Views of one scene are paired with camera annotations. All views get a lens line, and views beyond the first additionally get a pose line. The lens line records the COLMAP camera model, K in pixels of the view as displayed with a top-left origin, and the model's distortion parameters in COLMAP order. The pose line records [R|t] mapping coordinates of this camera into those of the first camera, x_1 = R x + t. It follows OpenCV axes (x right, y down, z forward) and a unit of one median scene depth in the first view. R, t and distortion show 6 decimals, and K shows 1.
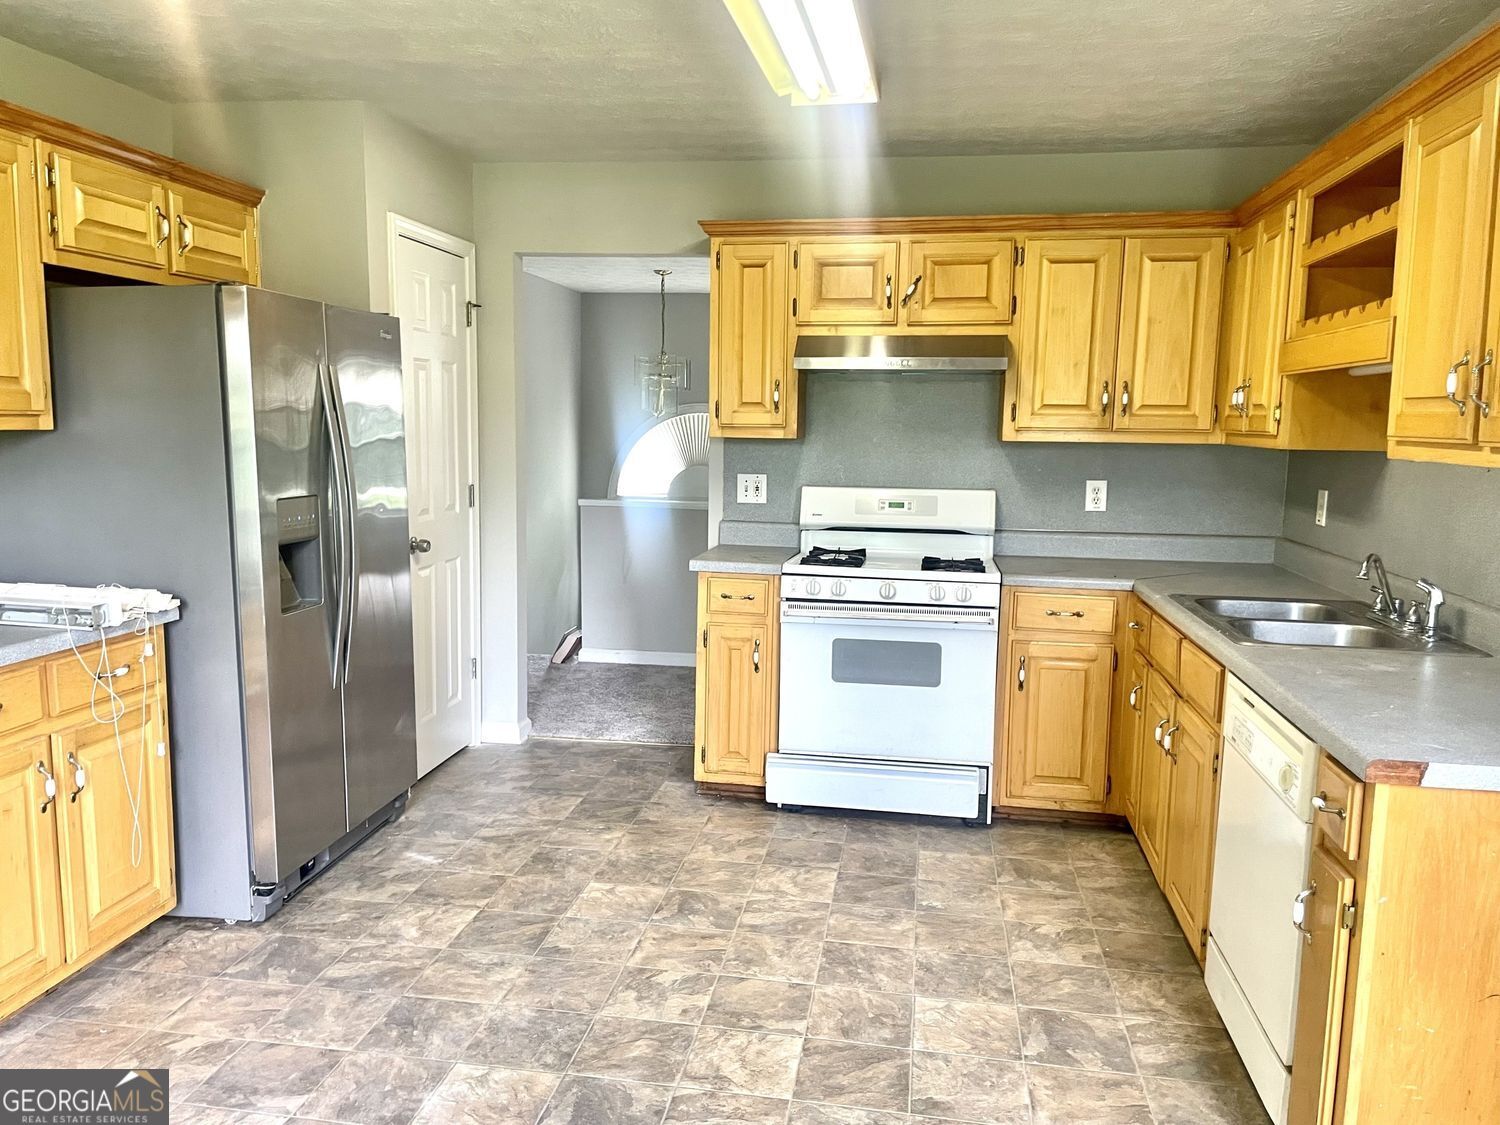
lens RADIAL K [[1138.9, 0, 738.2], [0, 1138.9, 572.3], [0, 0, 1]] dist [0.078402, -0.094864]
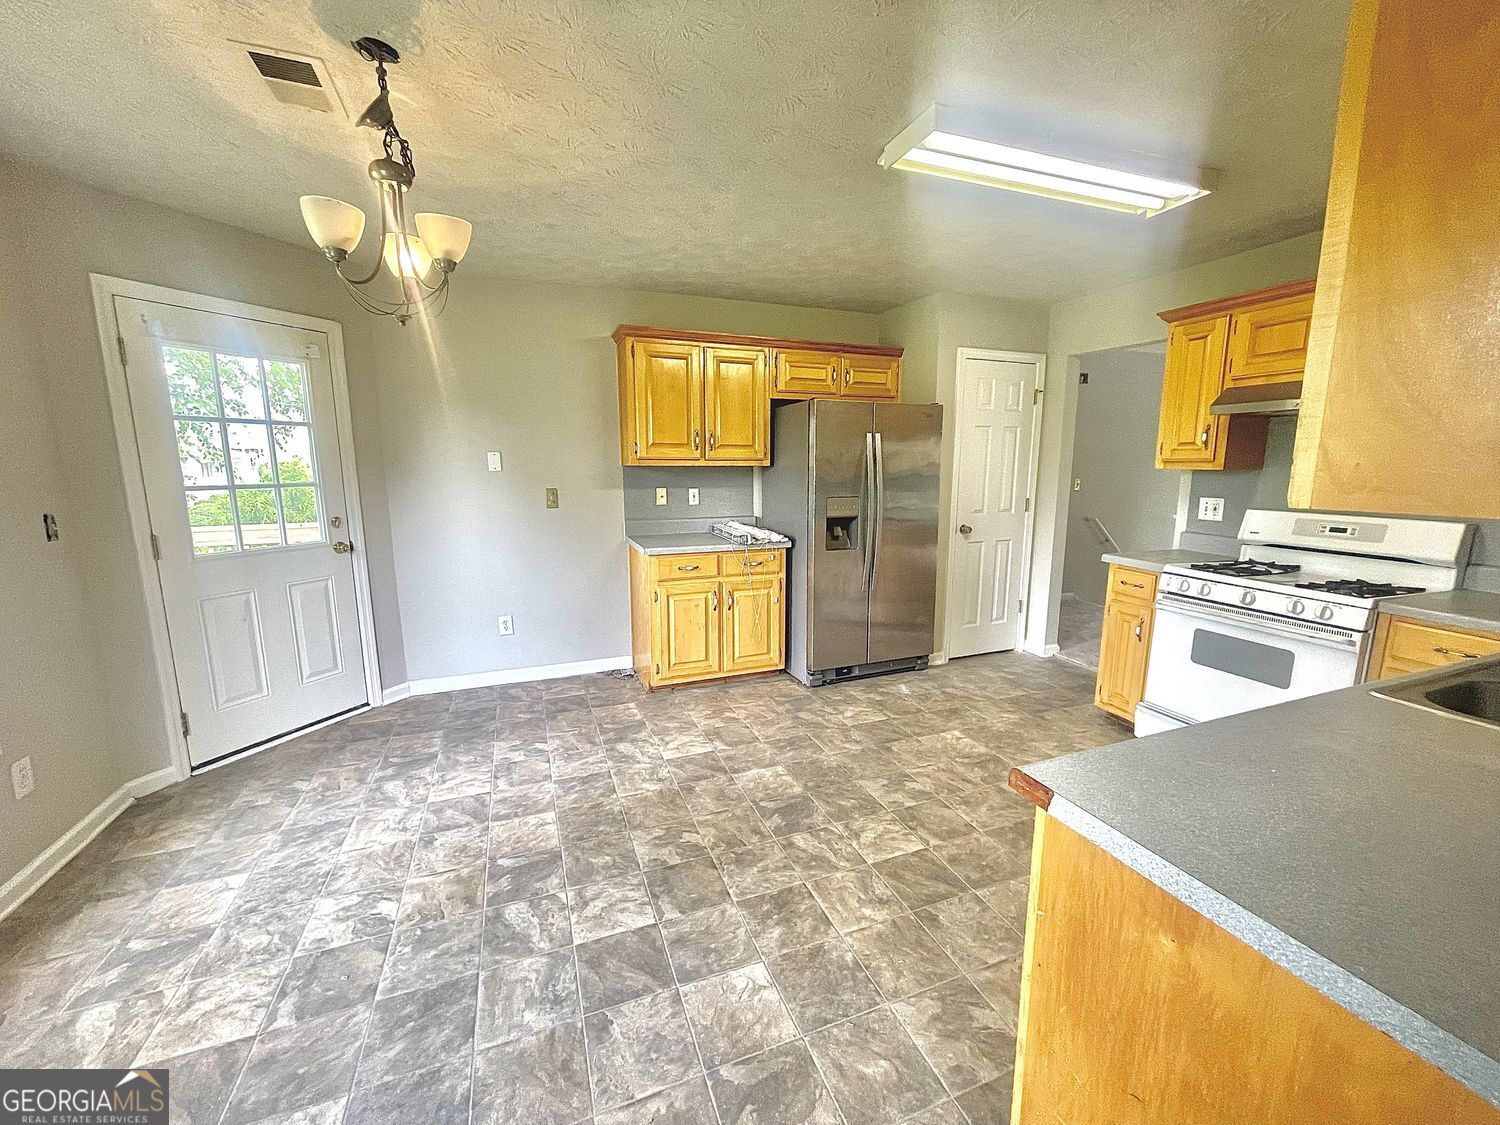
lens RADIAL K [[605.3, 0, 757.7], [0, 605.3, 559.6], [0, 0, 1]] dist [-0.005518, 0.002401]
pose [[0.516799, 0.123920, -0.847091, 0.470457], [-0.106734, 0.991075, 0.079867, -0.022453], [0.849427, 0.049139, 0.525413, 0.278163]]
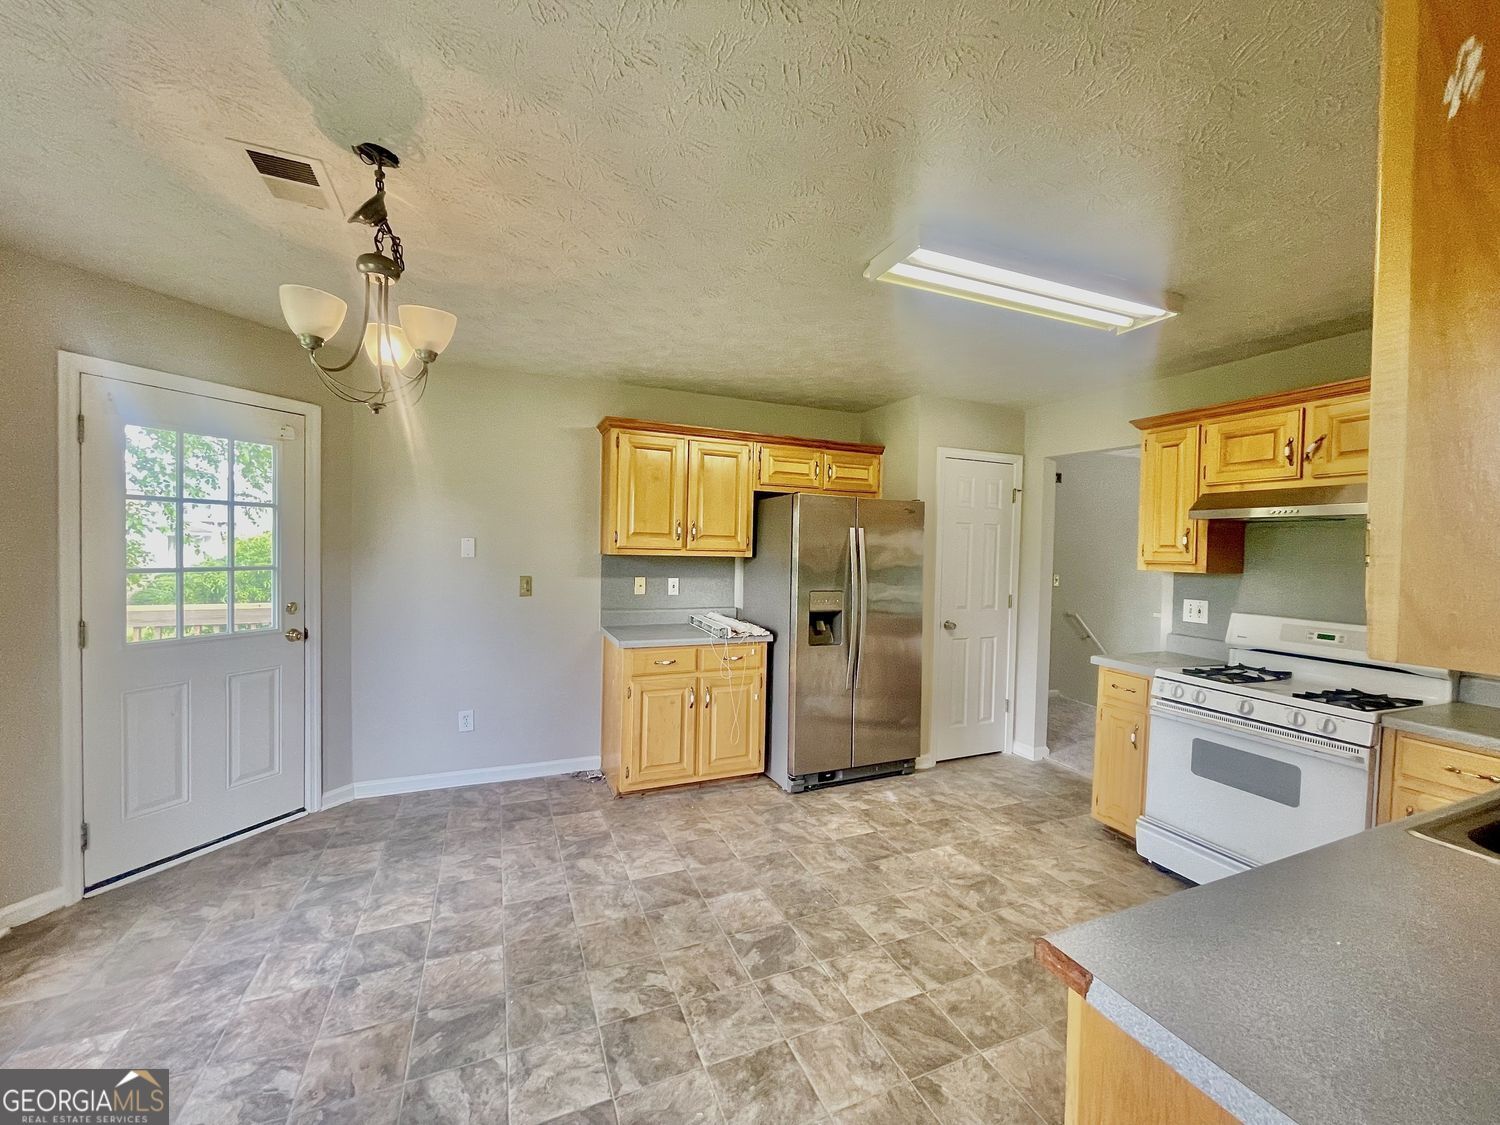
lens RADIAL K [[605.3, 0, 758.3], [0, 605.3, 560.0], [0, 0, 1]] dist [-0.005518, 0.002401]
pose [[0.545306, 0.016458, -0.838076, 0.441599], [-0.125805, 0.990090, -0.062413, -0.036184], [0.828743, 0.139468, 0.541972, 0.289642]]
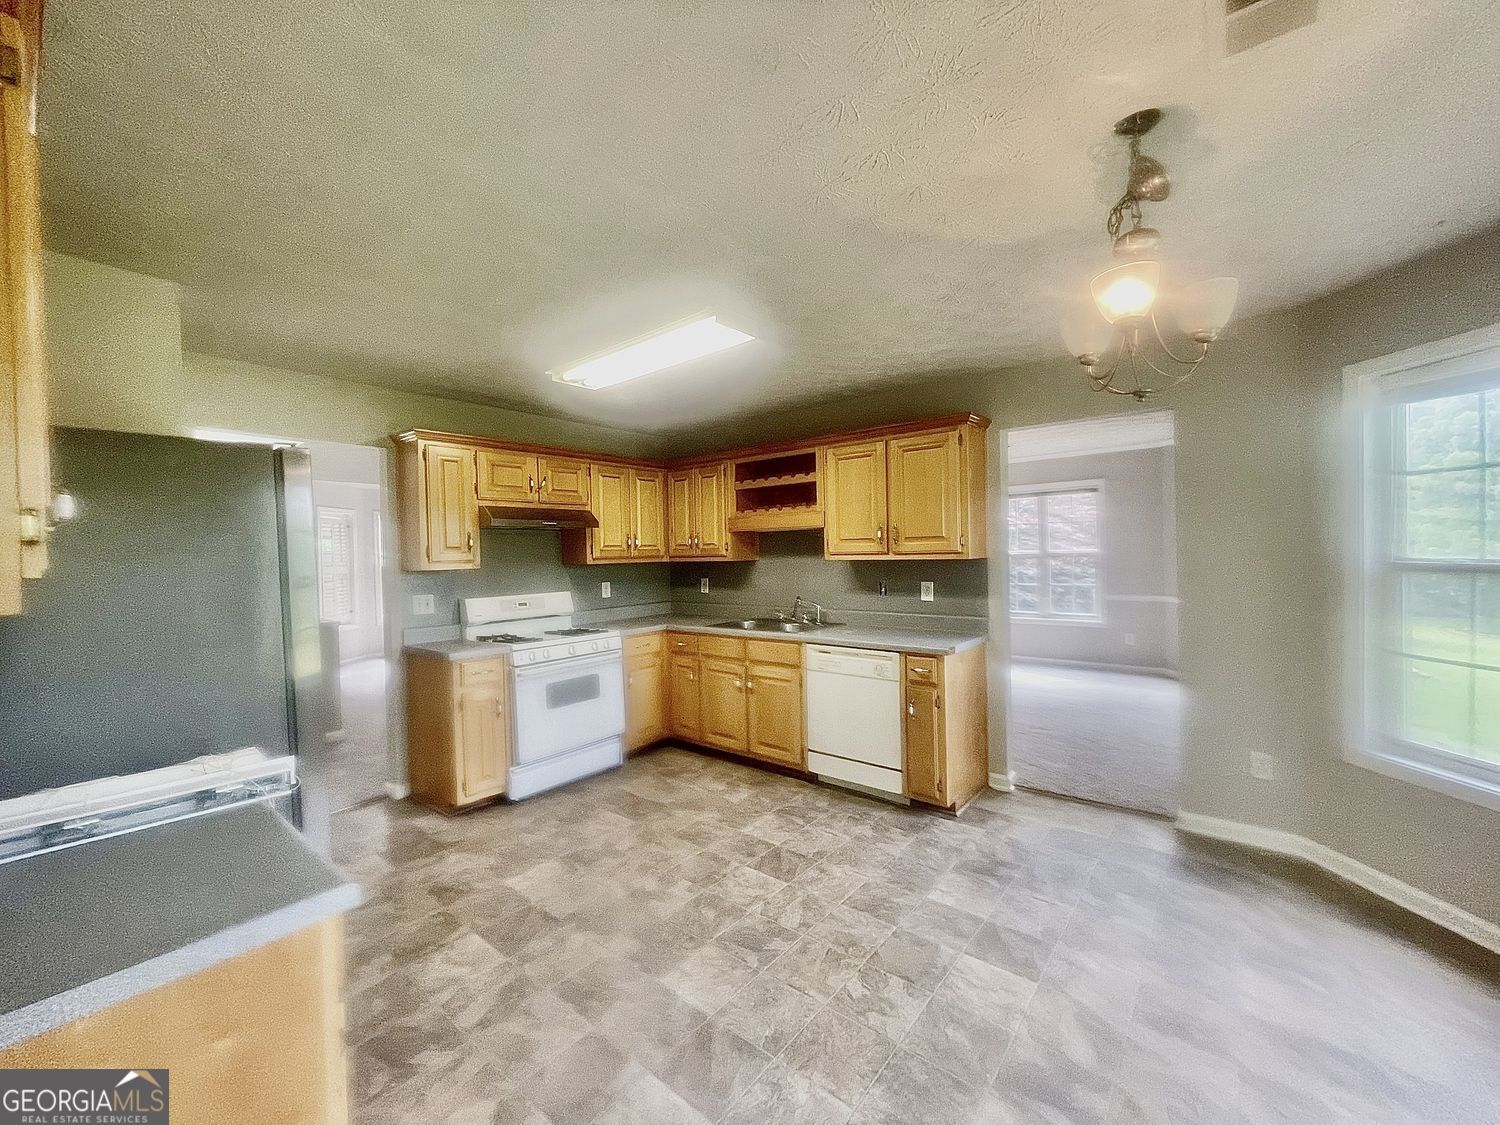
lens RADIAL K [[605.3, 0, 757.5], [0, 605.3, 559.9], [0, 0, 1]] dist [-0.005518, 0.002401]
pose [[0.493032, -0.036317, 0.869253, -0.638984], [0.145958, 0.988420, -0.041490, -0.048917], [-0.857680, 0.147330, 0.492624, 0.321010]]
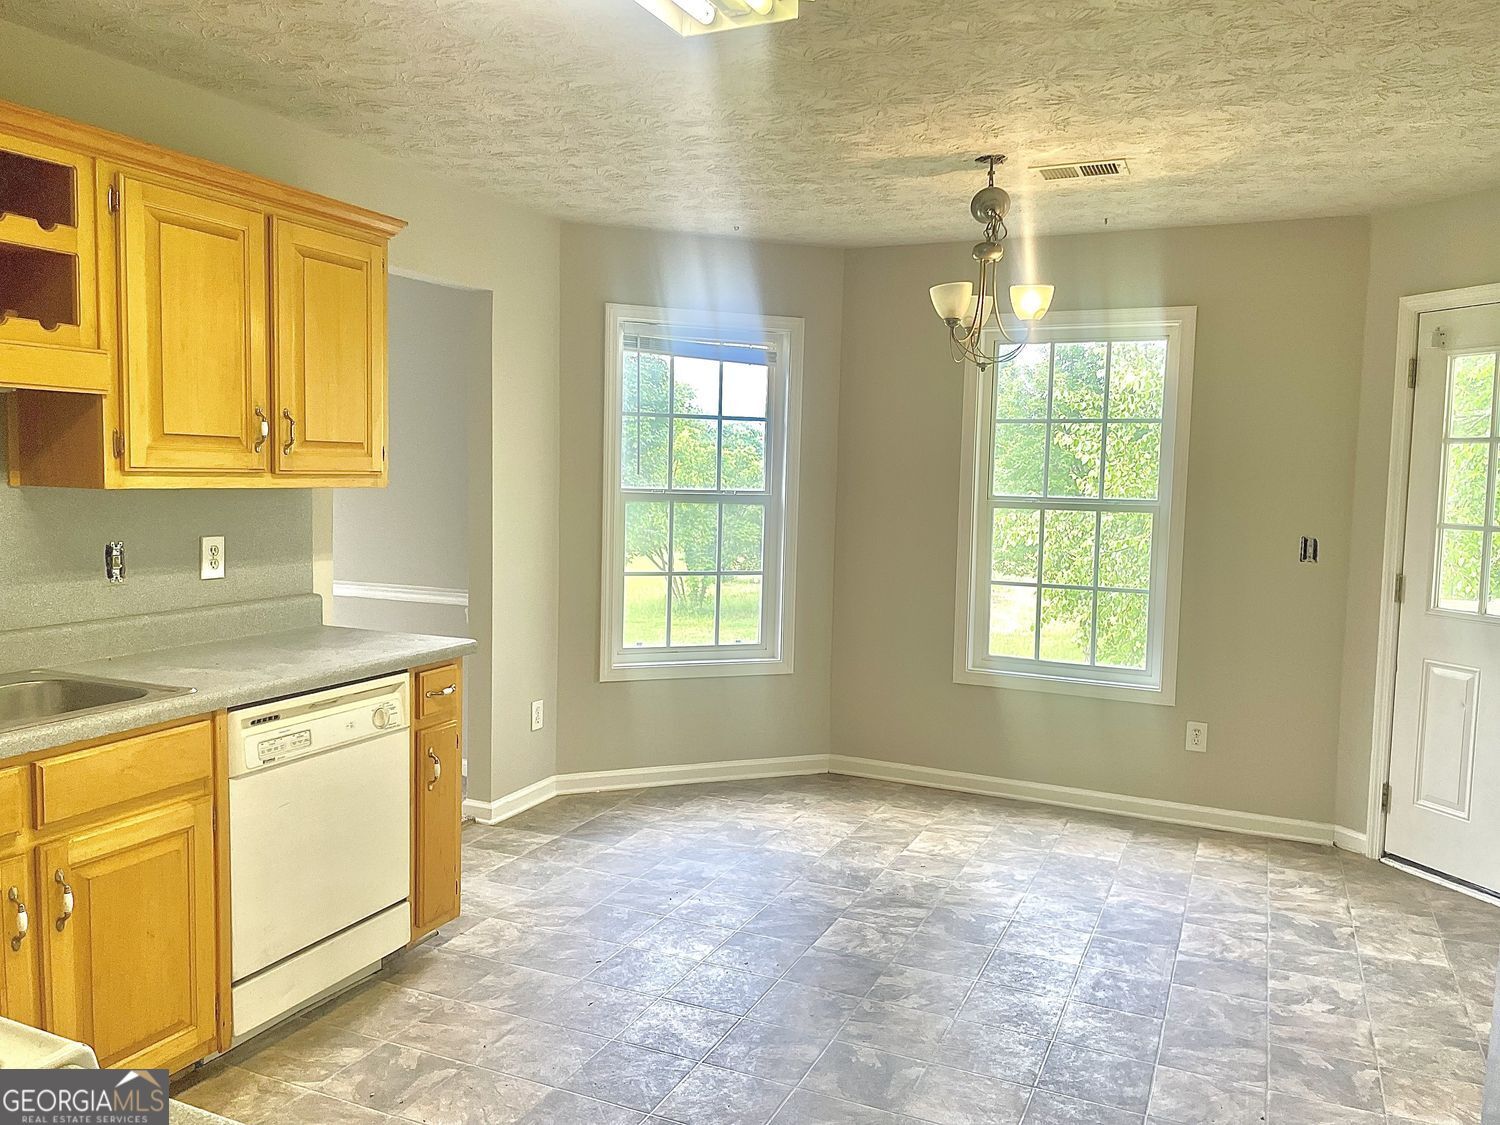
lens RADIAL K [[1138.9, 0, 735.5], [0, 1138.9, 568.3], [0, 0, 1]] dist [0.078402, -0.094864]
pose [[-0.964396, -0.059119, 0.257769, -0.184429], [-0.000942, 0.975456, 0.220194, -0.199260], [-0.264460, 0.212111, -0.940782, 1.425618]]
